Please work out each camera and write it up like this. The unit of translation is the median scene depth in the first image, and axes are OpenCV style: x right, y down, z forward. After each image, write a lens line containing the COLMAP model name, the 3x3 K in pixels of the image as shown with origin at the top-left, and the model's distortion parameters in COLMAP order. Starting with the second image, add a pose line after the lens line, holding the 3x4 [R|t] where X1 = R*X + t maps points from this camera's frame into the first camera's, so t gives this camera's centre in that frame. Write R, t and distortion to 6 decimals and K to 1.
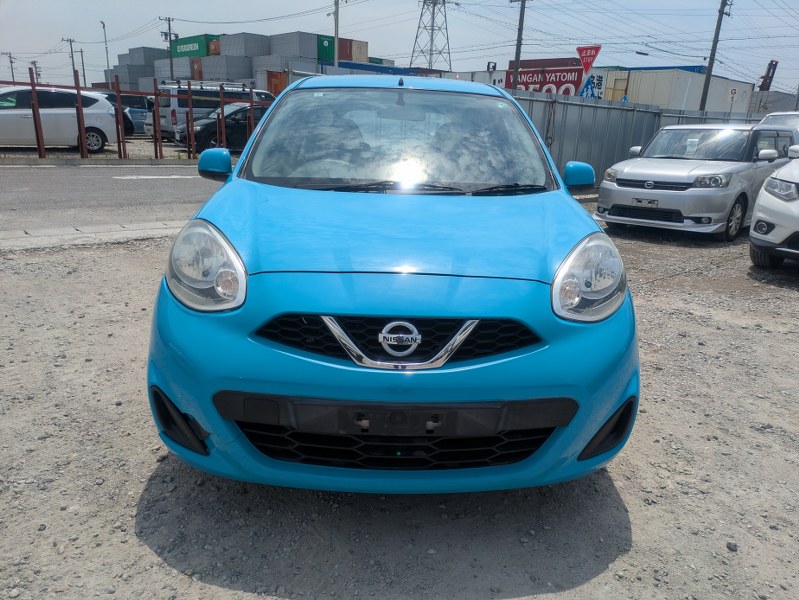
lens RADIAL K [[605.1, 0, 400.6], [0, 605.1, 329.7], [0, 0, 1]] dist [0.025902, -0.021845]
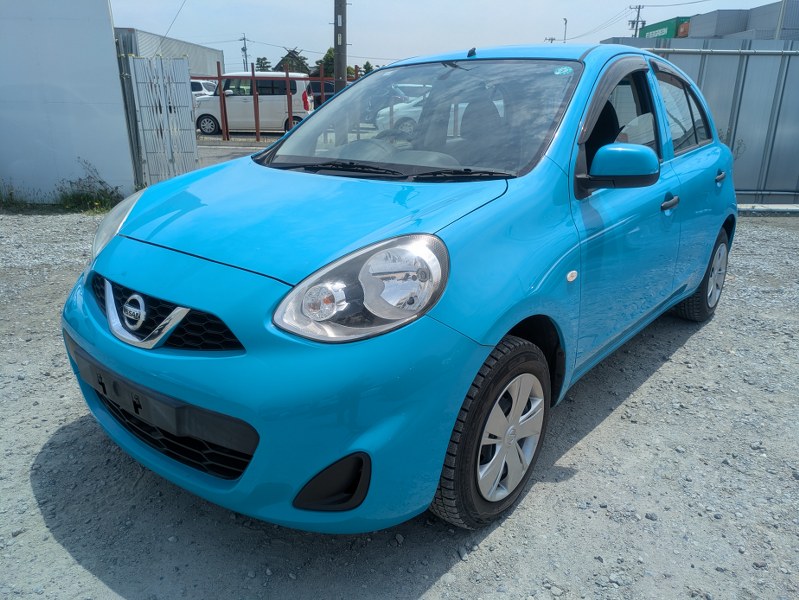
lens RADIAL K [[605.1, 0, 402.1], [0, 605.1, 305.0], [0, 0, 1]] dist [0.025902, -0.021845]
pose [[0.746116, 0.173274, -0.642874, 0.092354], [-0.185803, 0.981371, 0.048867, -0.012198], [0.639365, 0.082988, 0.764412, 0.048422]]
